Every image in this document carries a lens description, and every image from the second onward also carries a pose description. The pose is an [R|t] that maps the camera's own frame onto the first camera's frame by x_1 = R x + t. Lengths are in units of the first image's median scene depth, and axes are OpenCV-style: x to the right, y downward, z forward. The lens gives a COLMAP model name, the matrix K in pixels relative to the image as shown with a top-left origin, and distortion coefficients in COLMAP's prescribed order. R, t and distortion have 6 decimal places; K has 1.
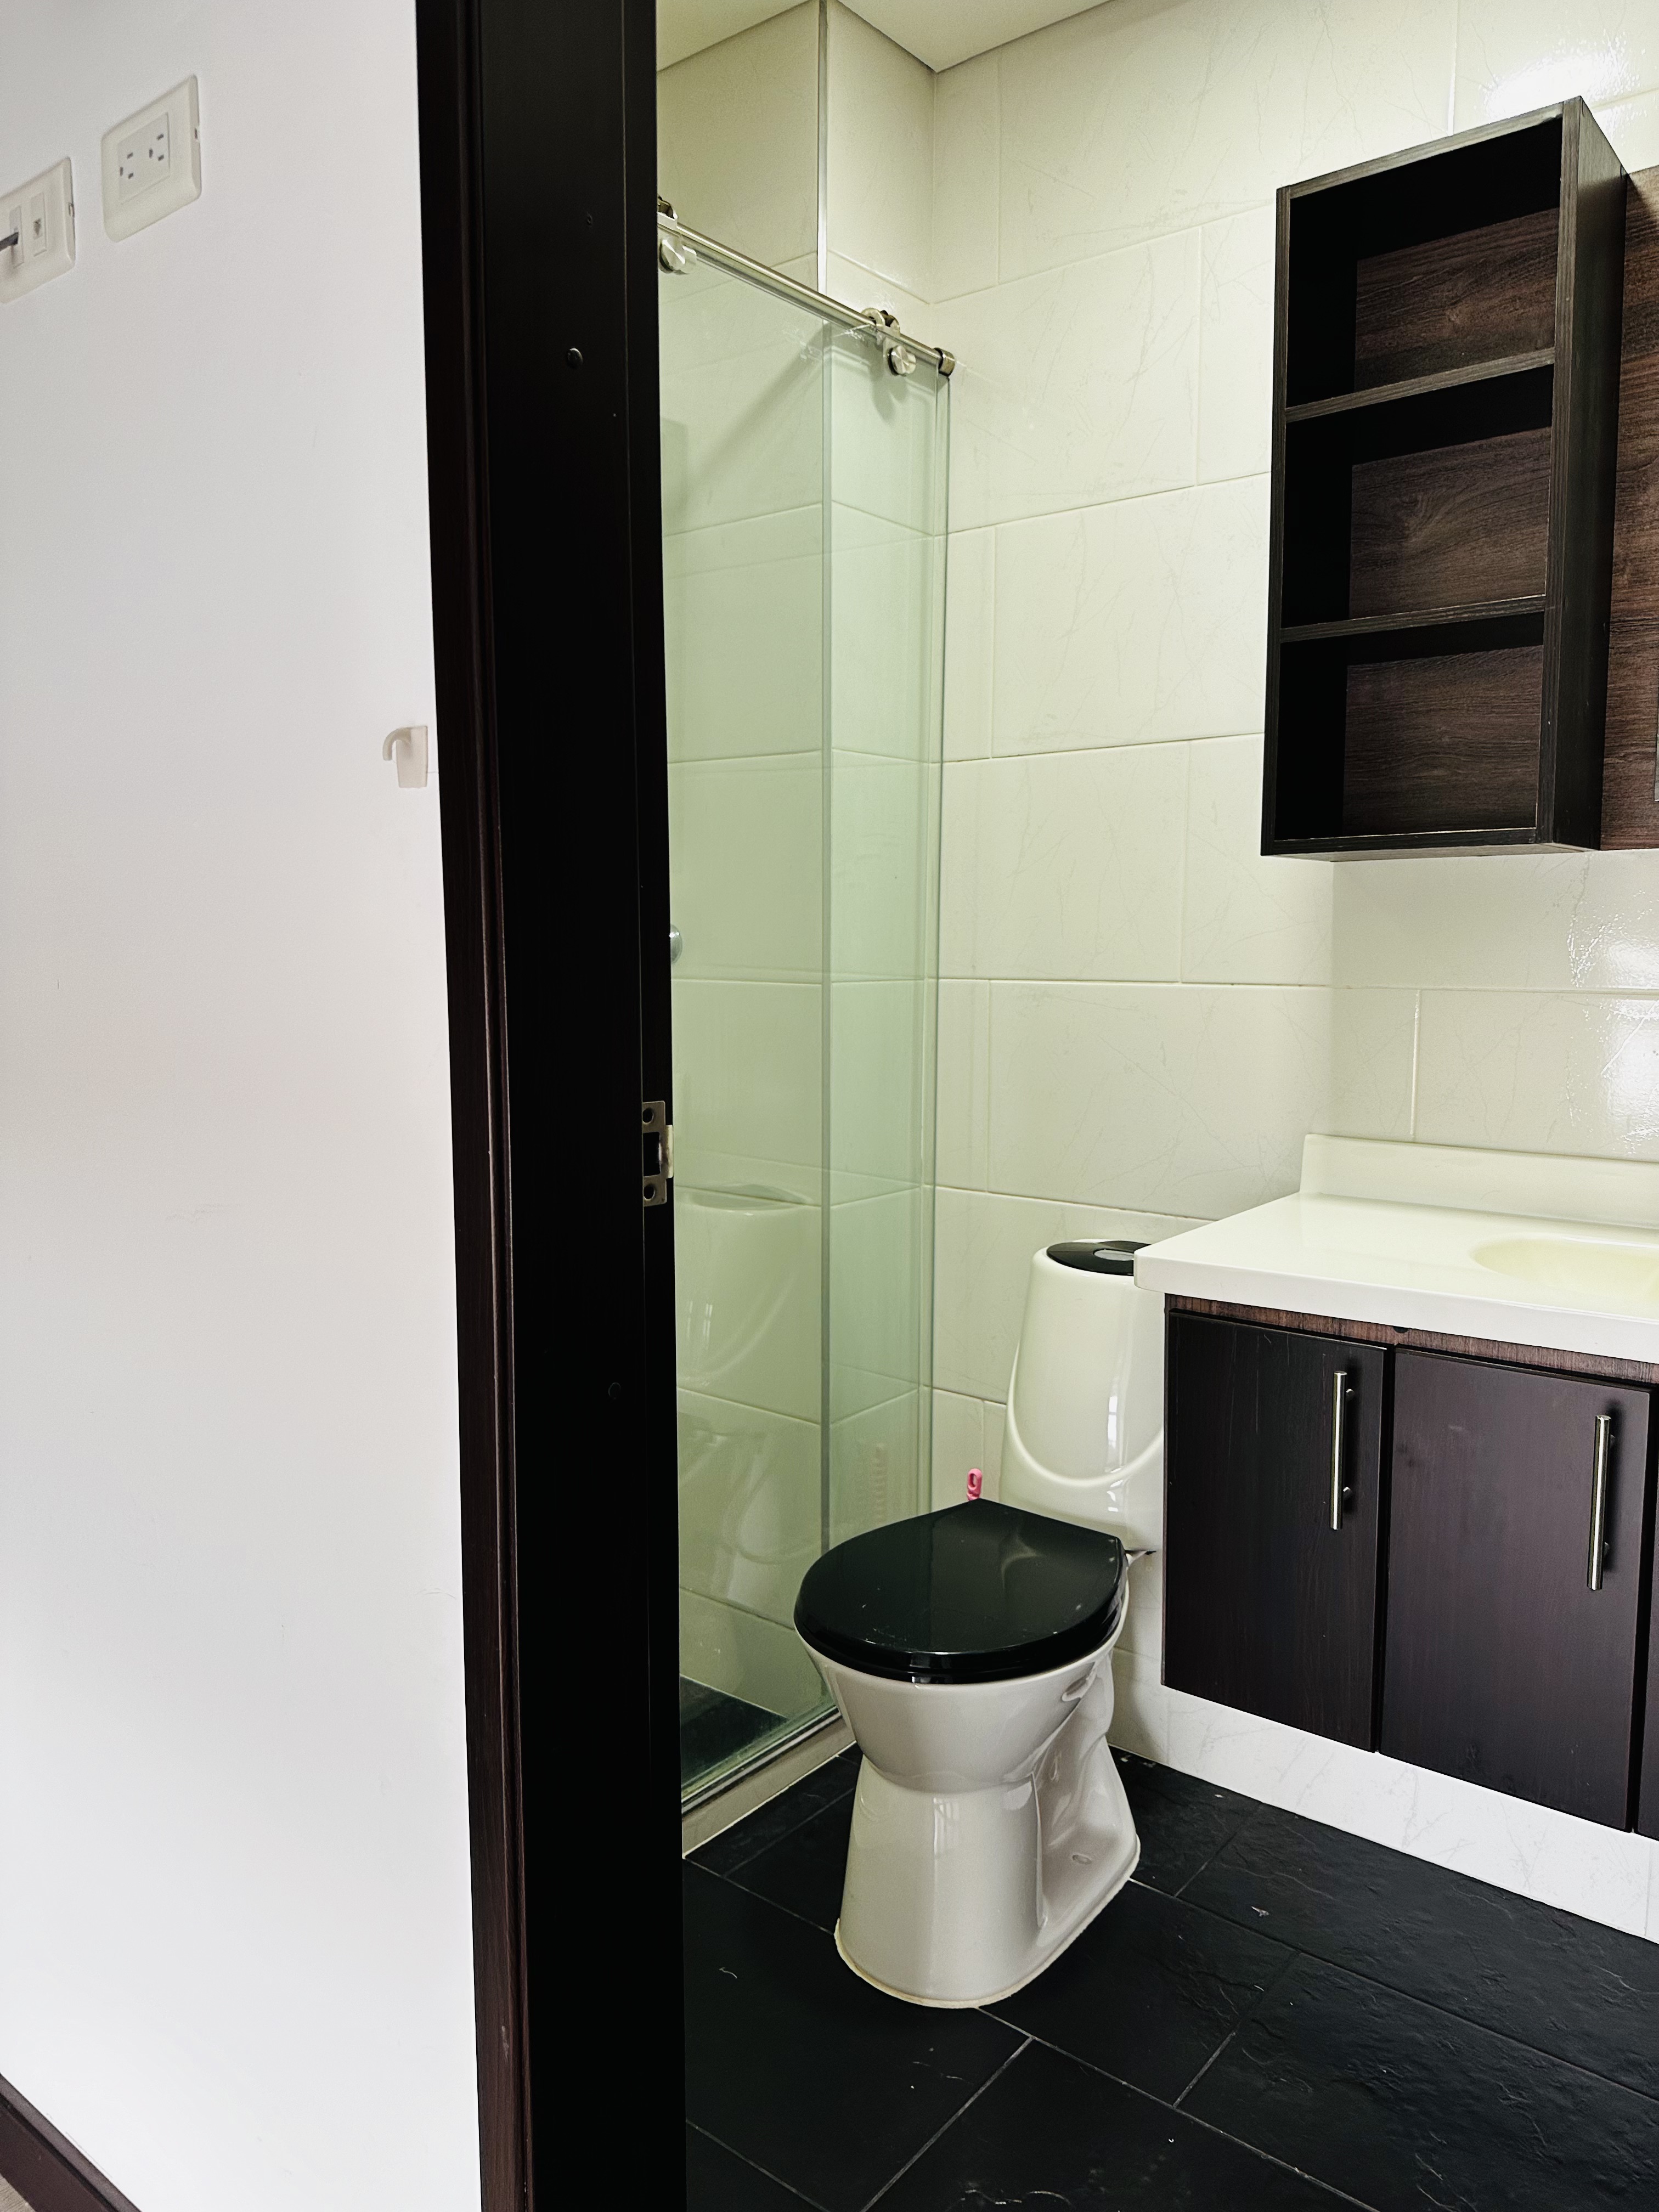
lens RADIAL K [[1558.8, 0, 824.4], [0, 1558.8, 1104.1], [0, 0, 1]] dist [0.082327, -0.113506]
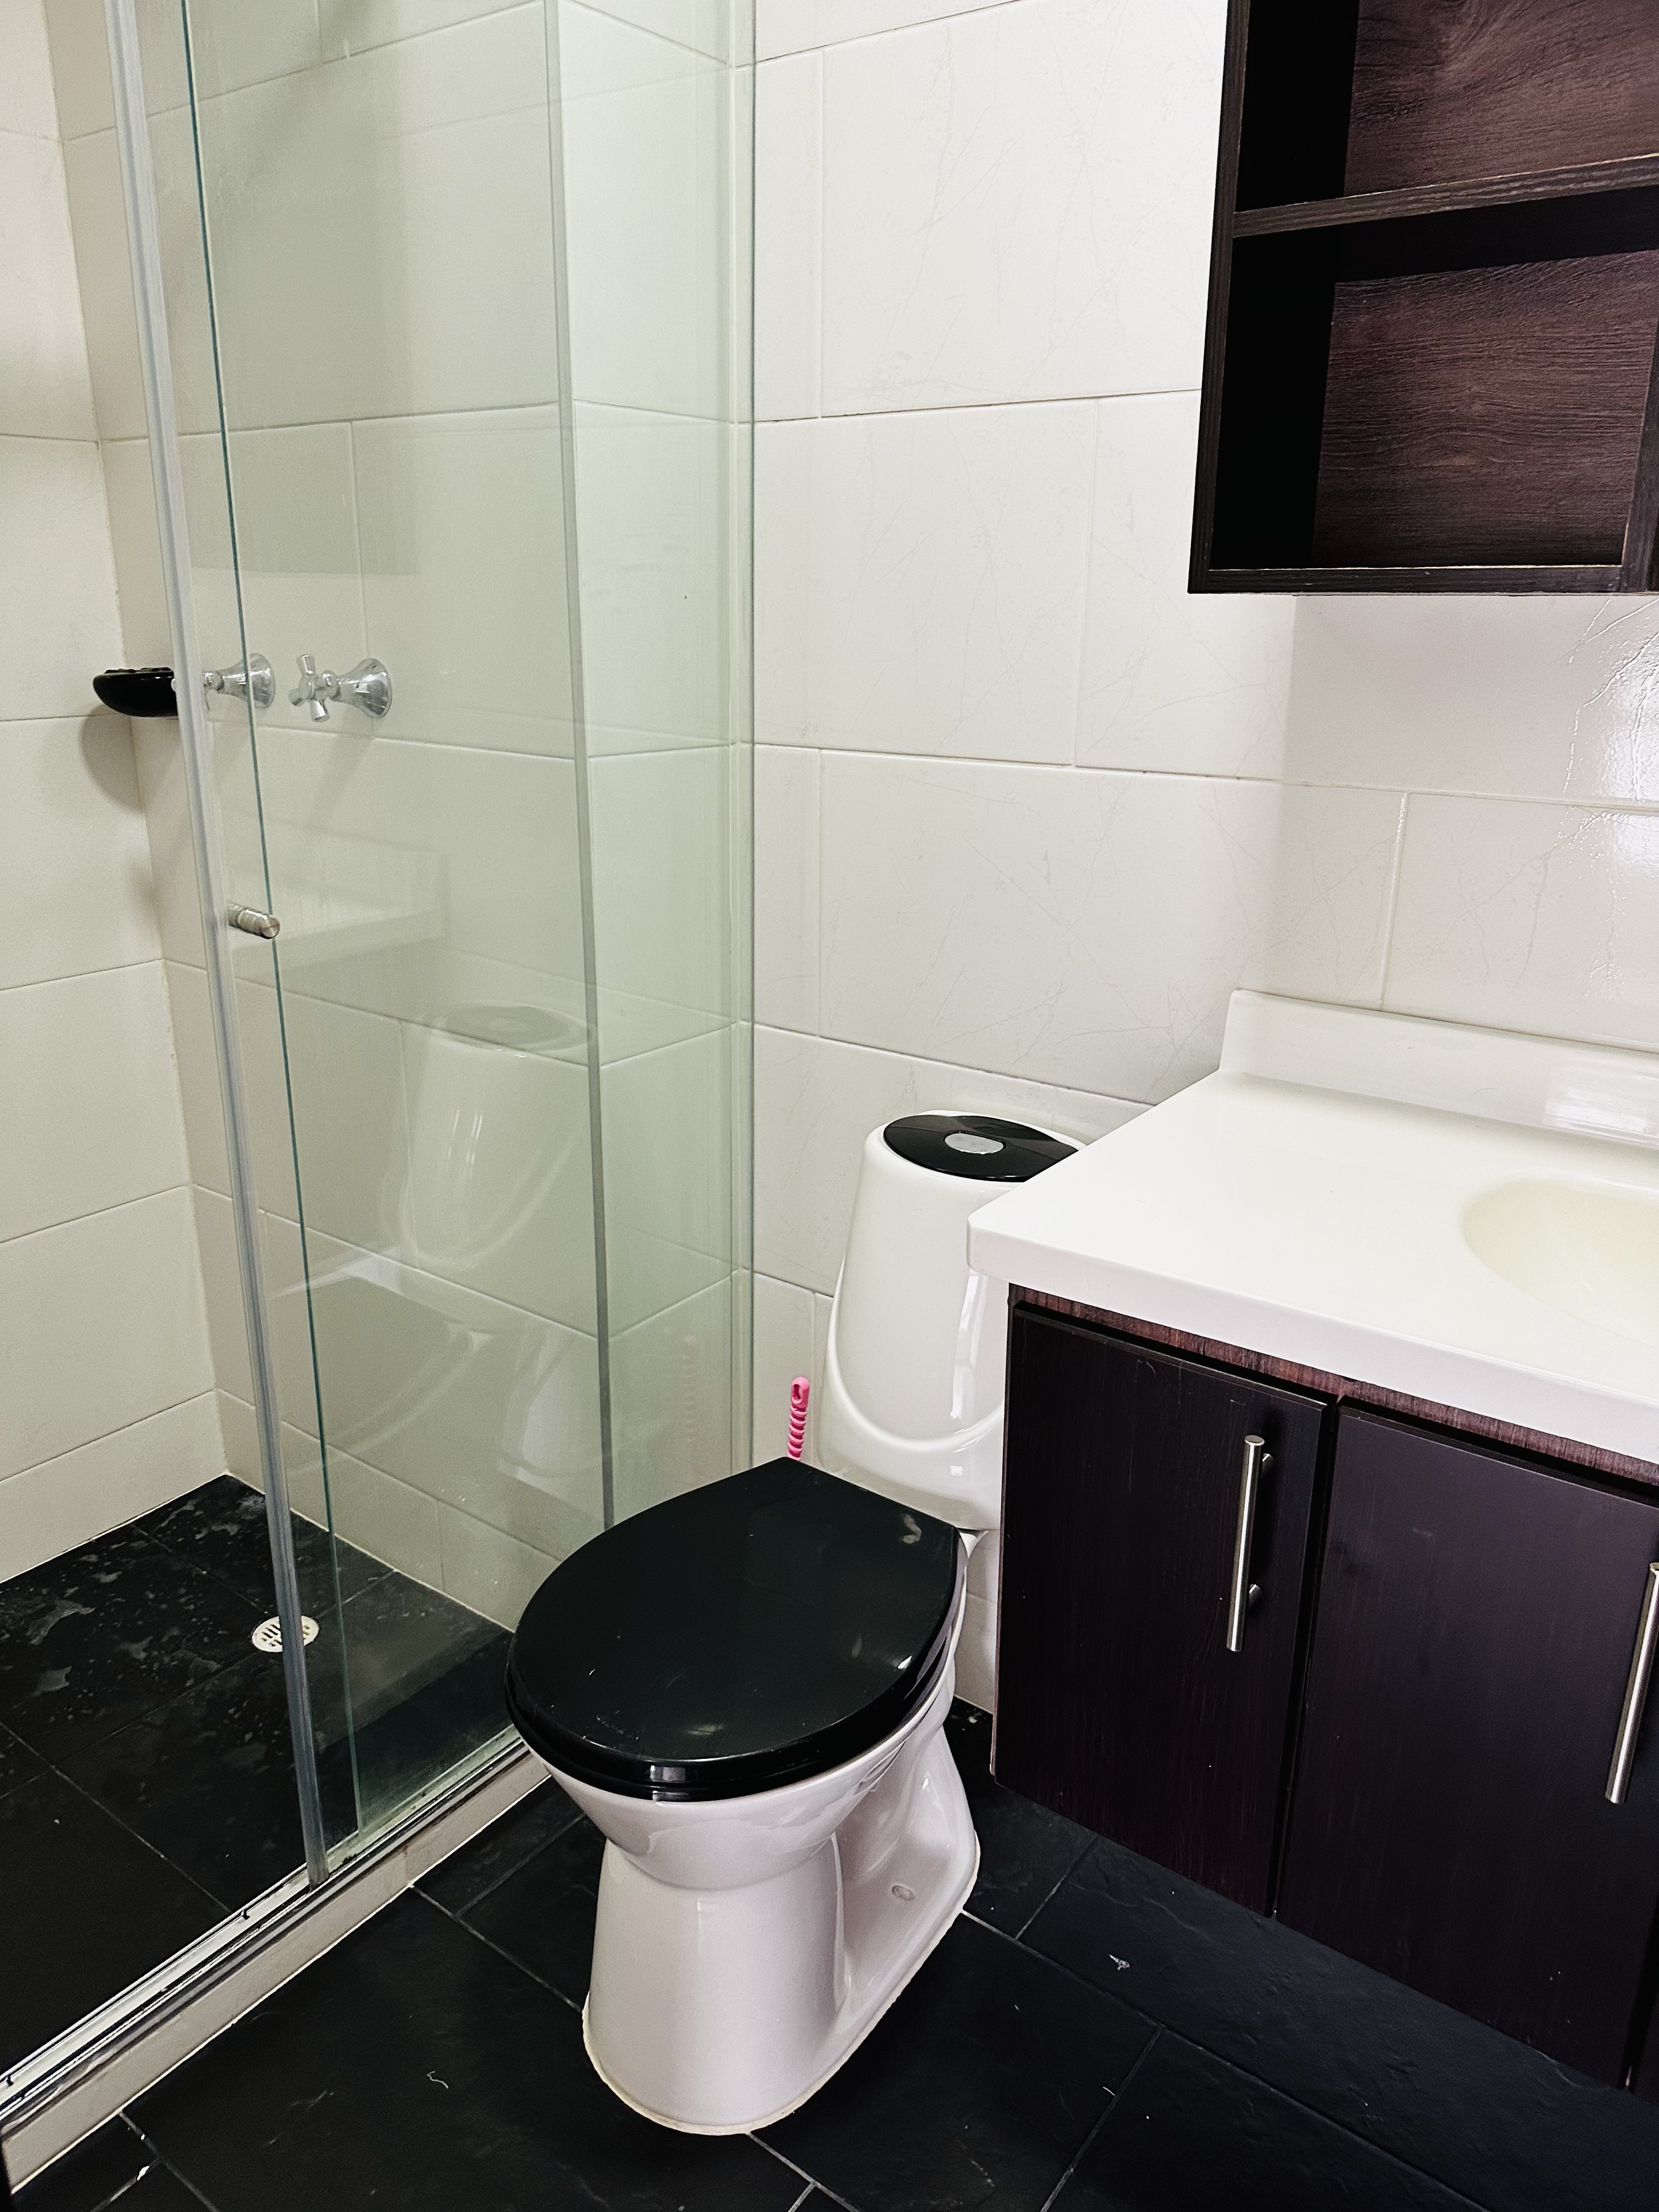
lens RADIAL K [[1558.3, 0, 835.6], [0, 1558.3, 1107.6], [0, 0, 1]] dist [0.078872, -0.099987]
pose [[0.998992, -0.002039, 0.044847, 0.093897], [-0.006968, 0.979818, 0.199772, -0.072414], [-0.044349, -0.199883, 0.978816, 0.297817]]
